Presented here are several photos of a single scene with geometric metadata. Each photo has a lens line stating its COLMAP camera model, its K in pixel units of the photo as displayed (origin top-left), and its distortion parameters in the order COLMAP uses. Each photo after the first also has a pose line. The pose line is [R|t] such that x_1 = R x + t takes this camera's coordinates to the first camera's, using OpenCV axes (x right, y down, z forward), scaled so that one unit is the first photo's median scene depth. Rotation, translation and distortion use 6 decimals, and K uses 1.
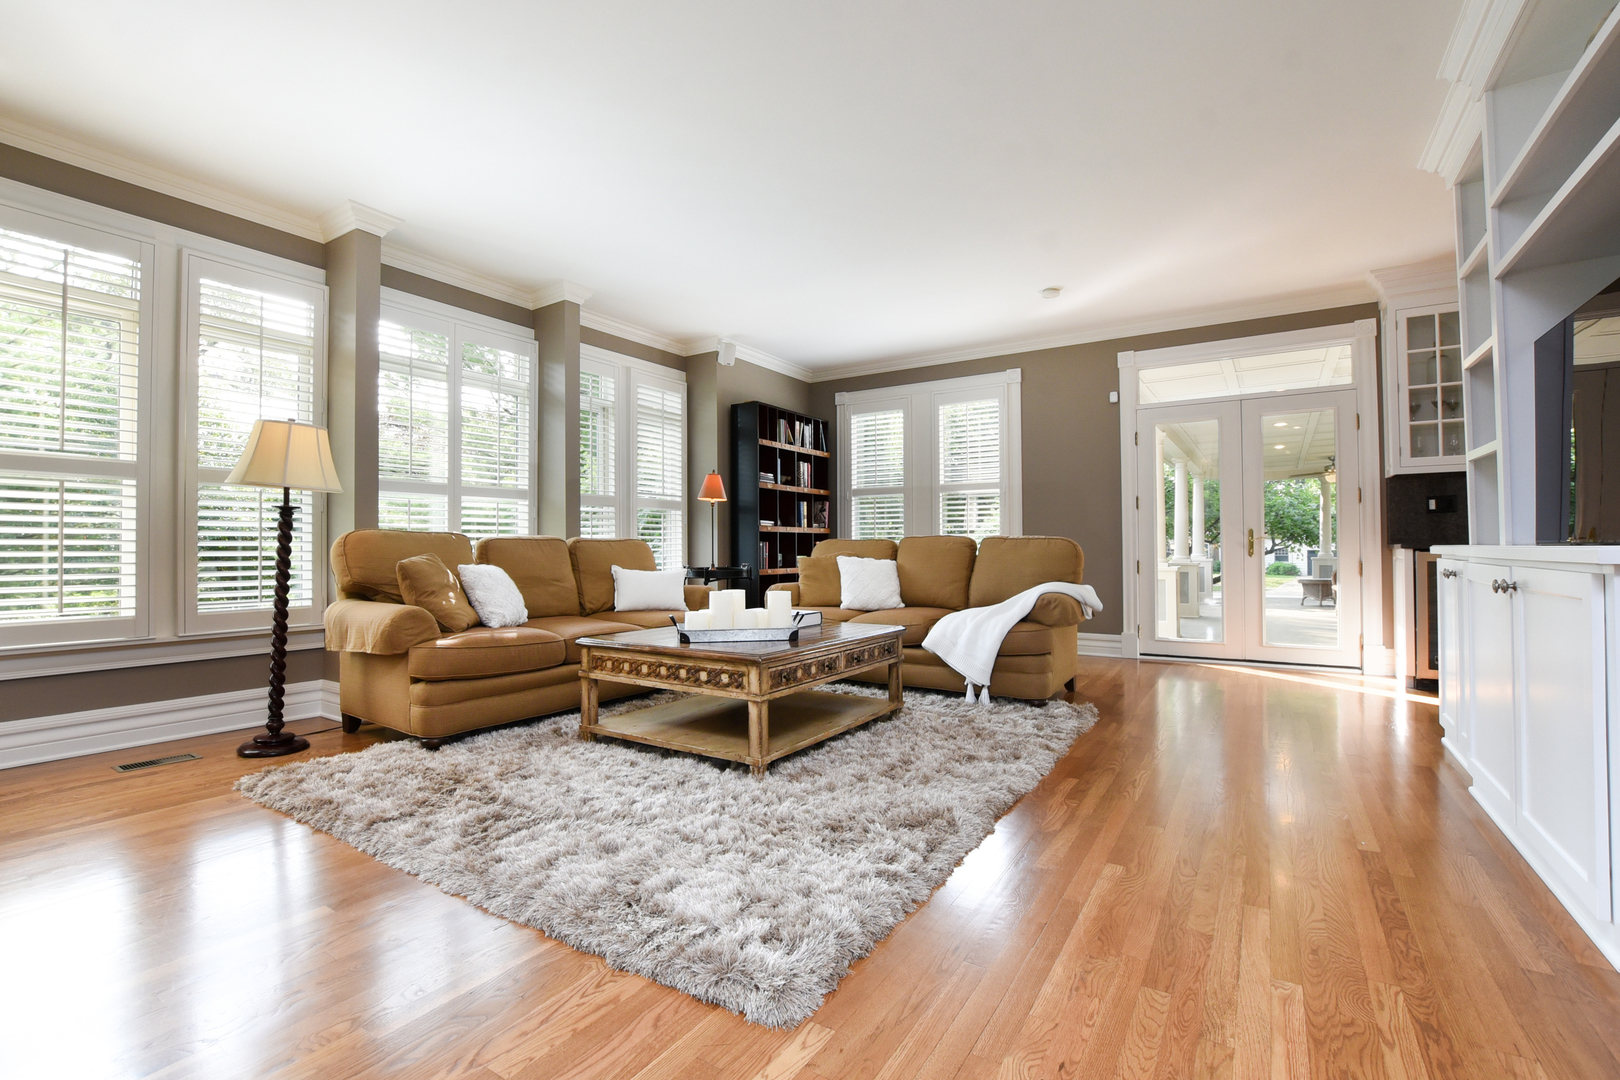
lens RADIAL K [[721.7, 0, 786.7], [0, 721.7, 538.0], [0, 0, 1]] dist [-0.033473, 0.004993]
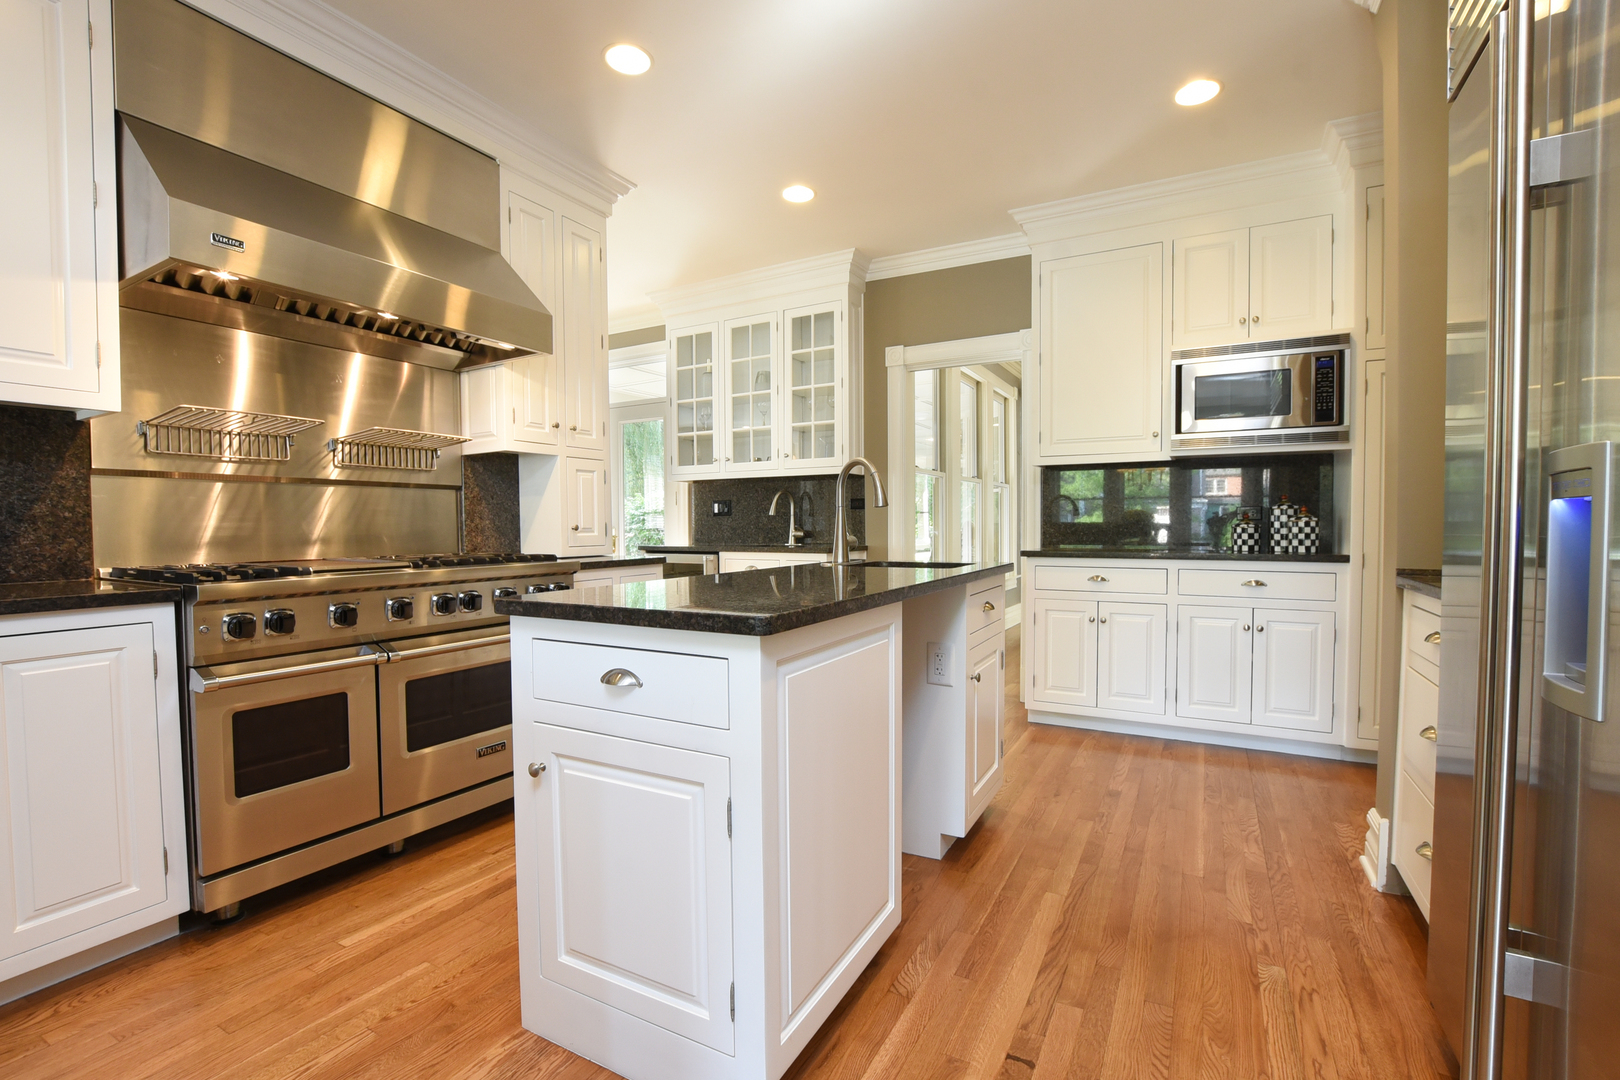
lens RADIAL K [[721.7, 0, 806.6], [0, 721.7, 538.0], [0, 0, 1]] dist [-0.033473, 0.004993]
pose [[0.996222, -0.003327, 0.086785, 0.948925], [0.000657, 0.999526, 0.030775, -0.035509], [-0.086846, -0.030602, 0.995752, -0.126266]]
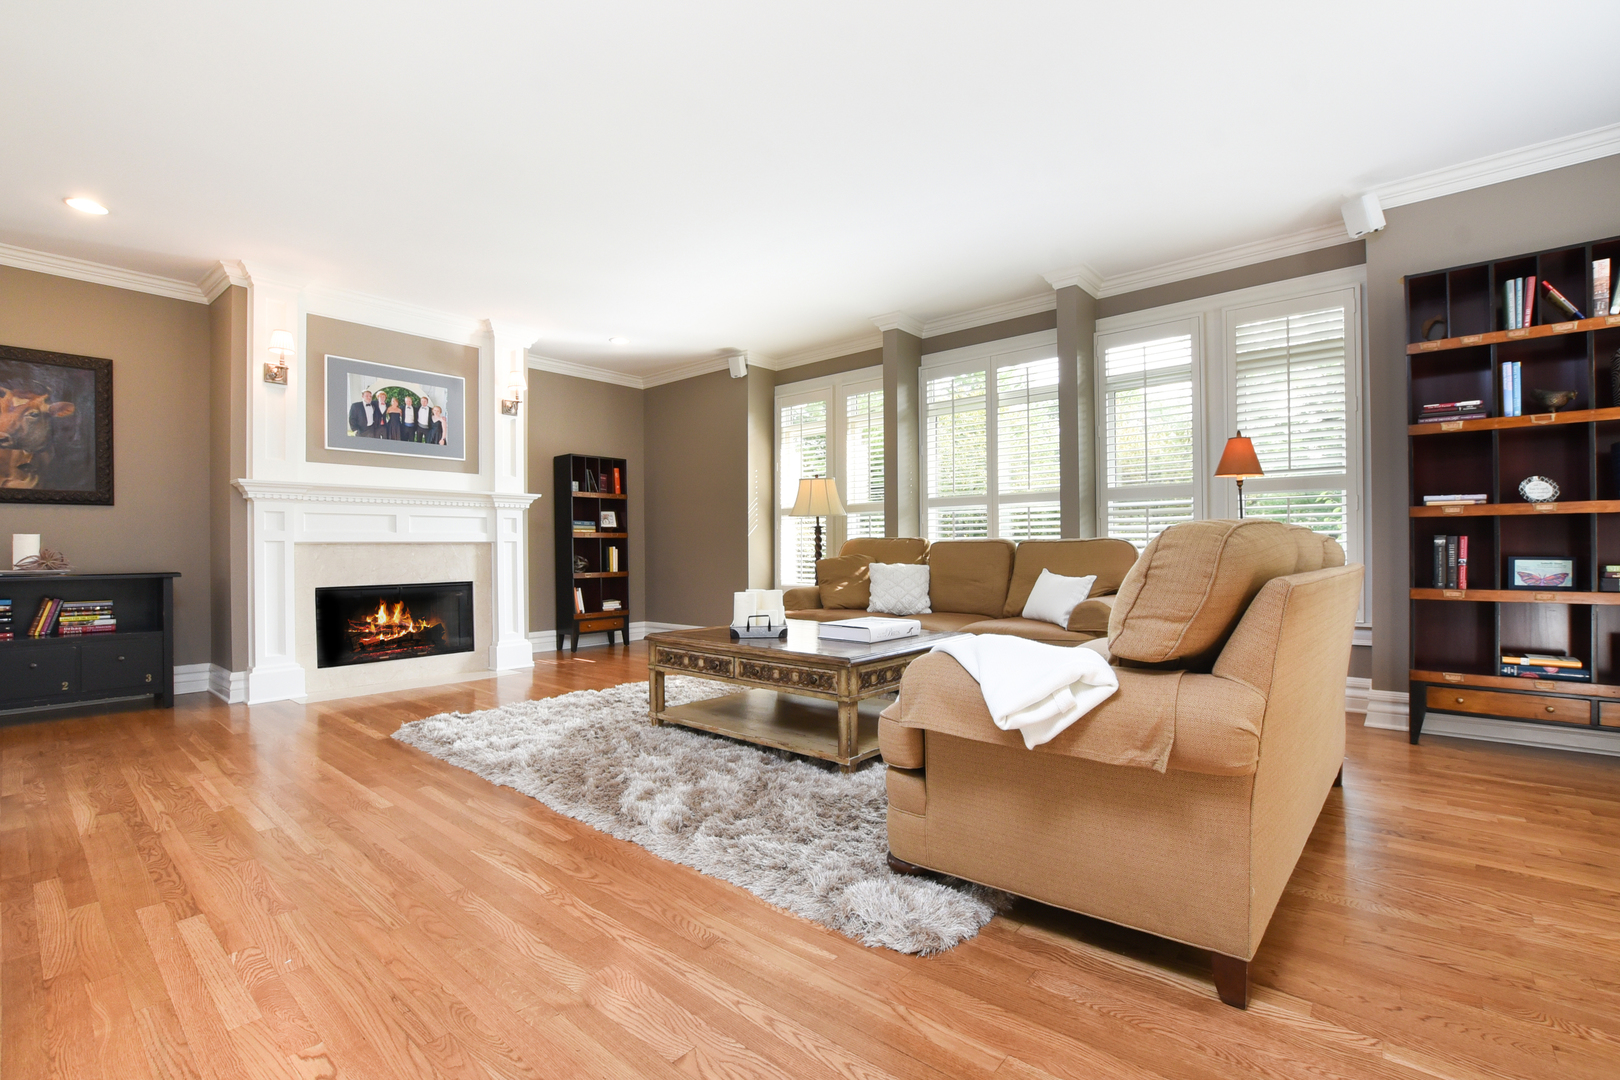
lens RADIAL K [[721.7, 0, 815.3], [0, 721.7, 538.2], [0, 0, 1]] dist [-0.033473, 0.004993]
pose [[-0.123217, -0.010649, -0.992323, 0.683182], [0.020806, 0.999695, -0.013311, 0.004385], [0.992162, -0.022287, -0.122958, 0.801390]]
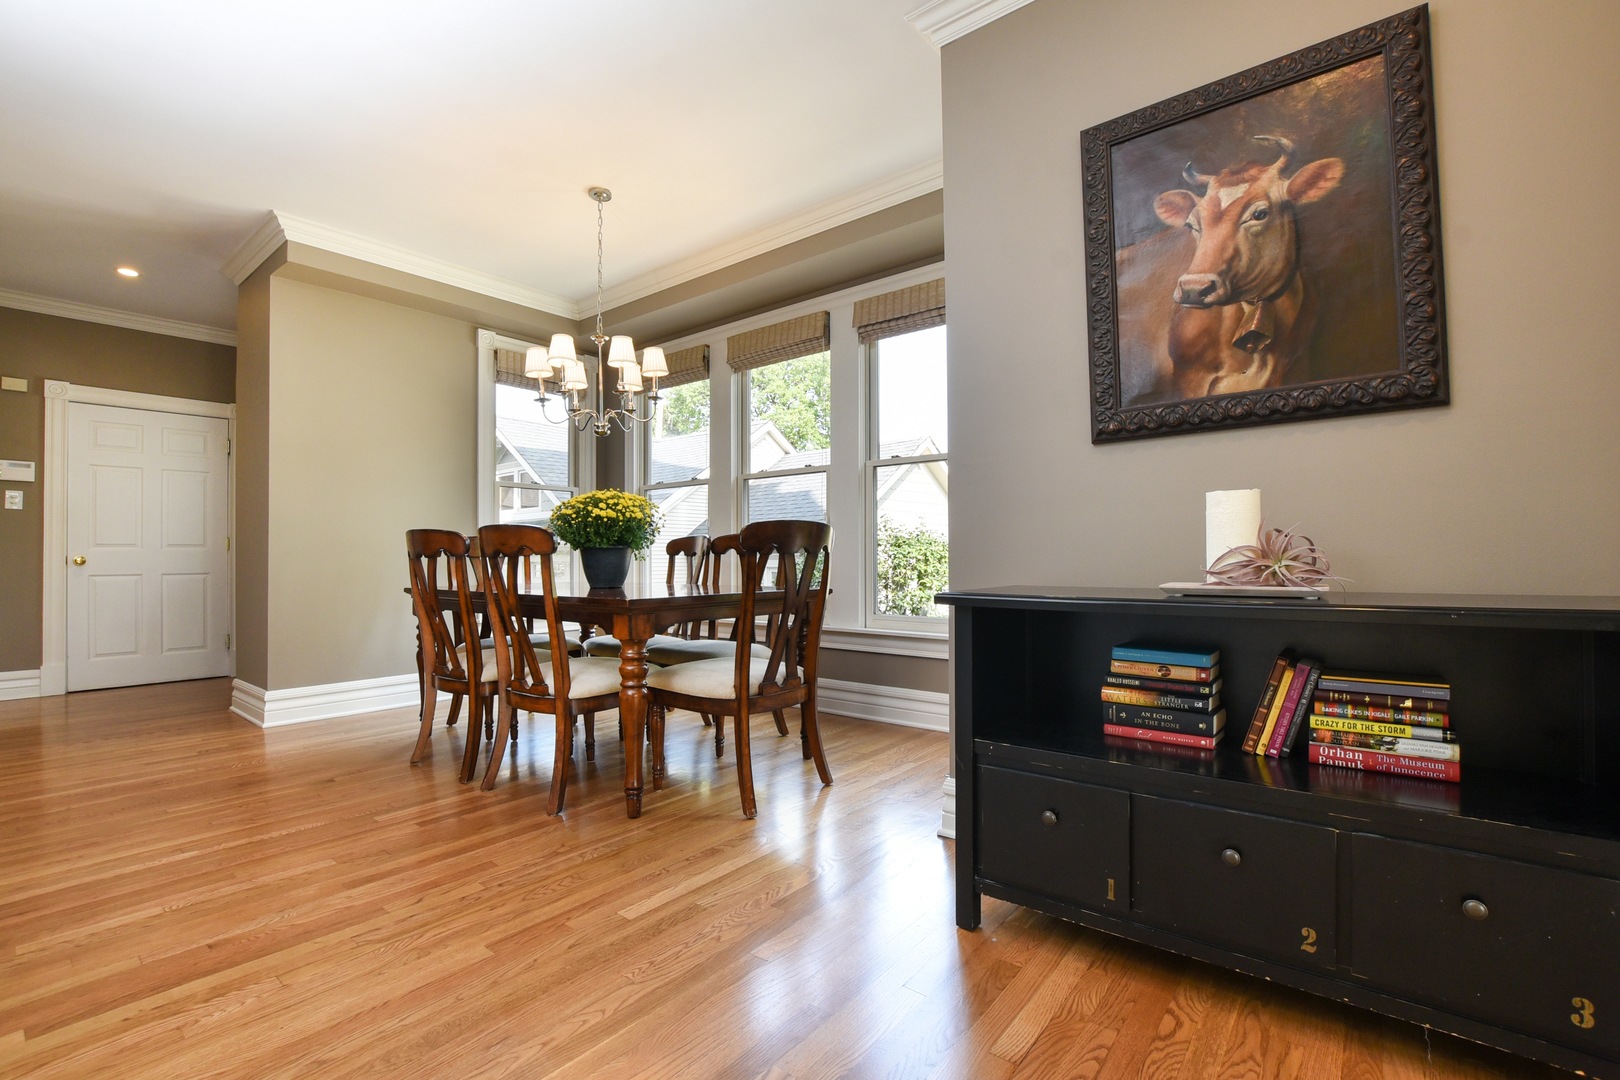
lens RADIAL K [[721.7, 0, 815.8], [0, 721.7, 549.7], [0, 0, 1]] dist [-0.033473, 0.004993]
pose [[-0.995168, 0.012124, 0.097434, 0.159984], [0.010009, 0.999704, -0.022170, 0.001336], [-0.097674, -0.021087, -0.994995, 0.145184]]
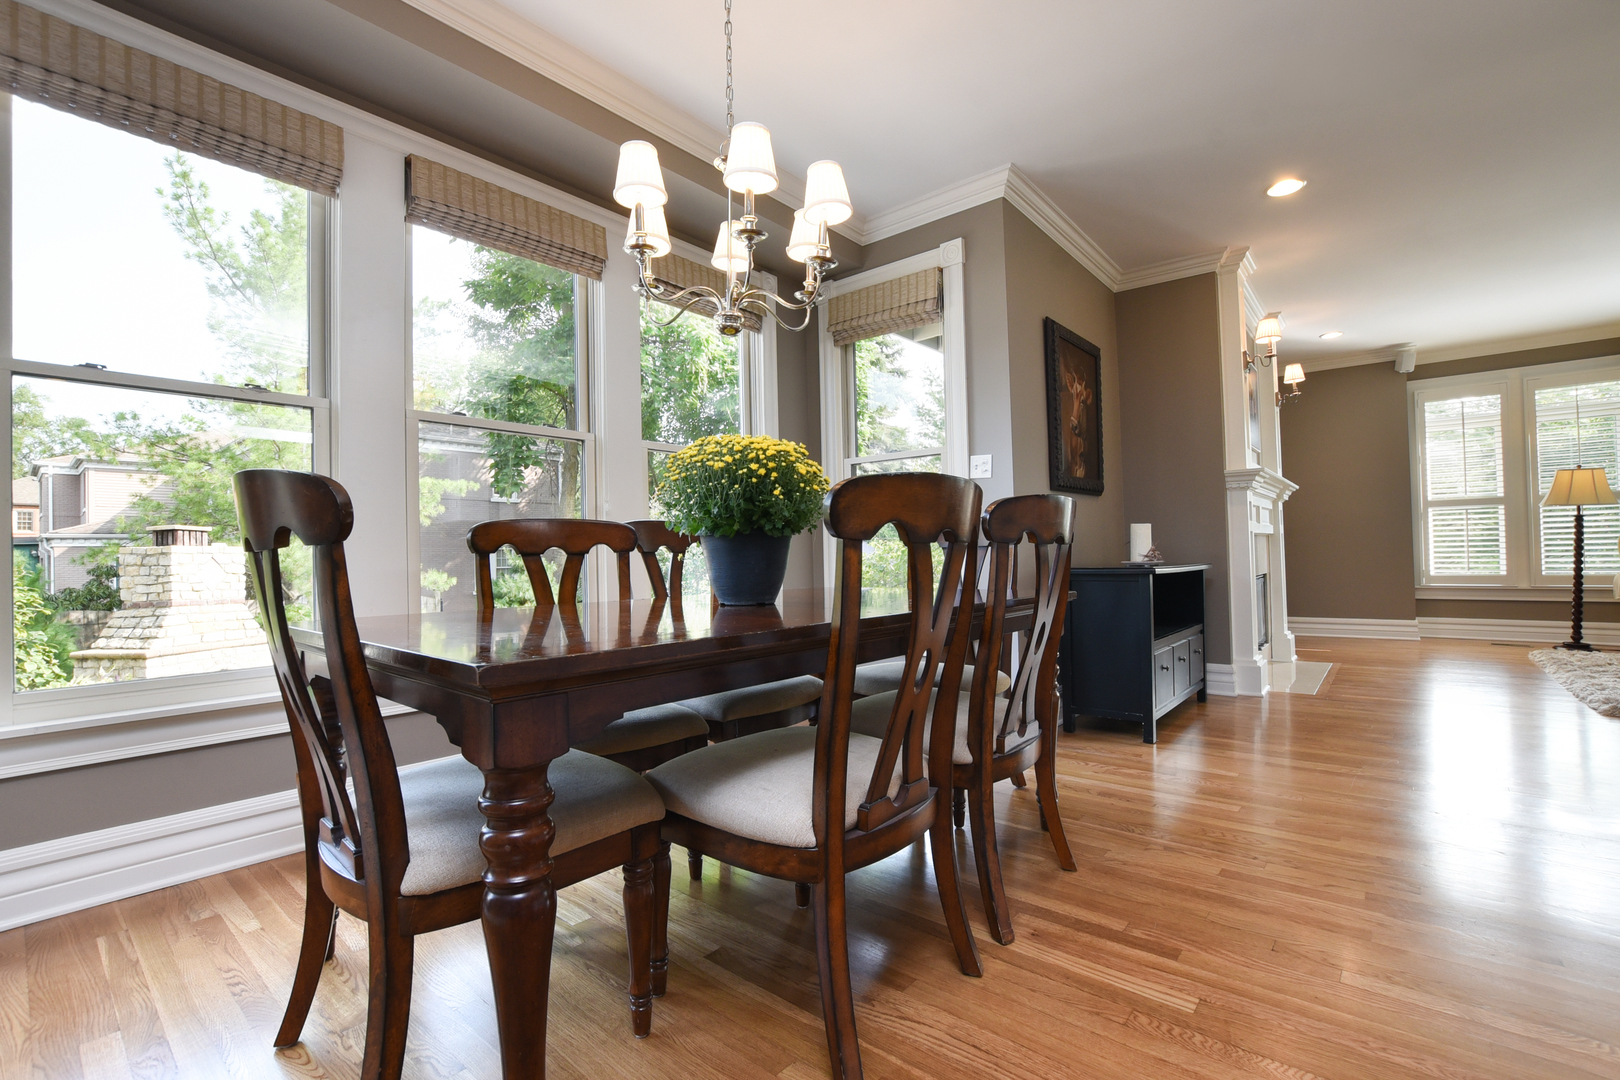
lens RADIAL K [[721.7, 0, 816.7], [0, 721.7, 556.6], [0, 0, 1]] dist [-0.033473, 0.004993]
pose [[-0.125176, 0.009419, -0.992090, 0.829396], [0.033997, 0.999408, 0.005199, -0.010067], [0.991552, -0.033077, -0.125422, -0.436934]]
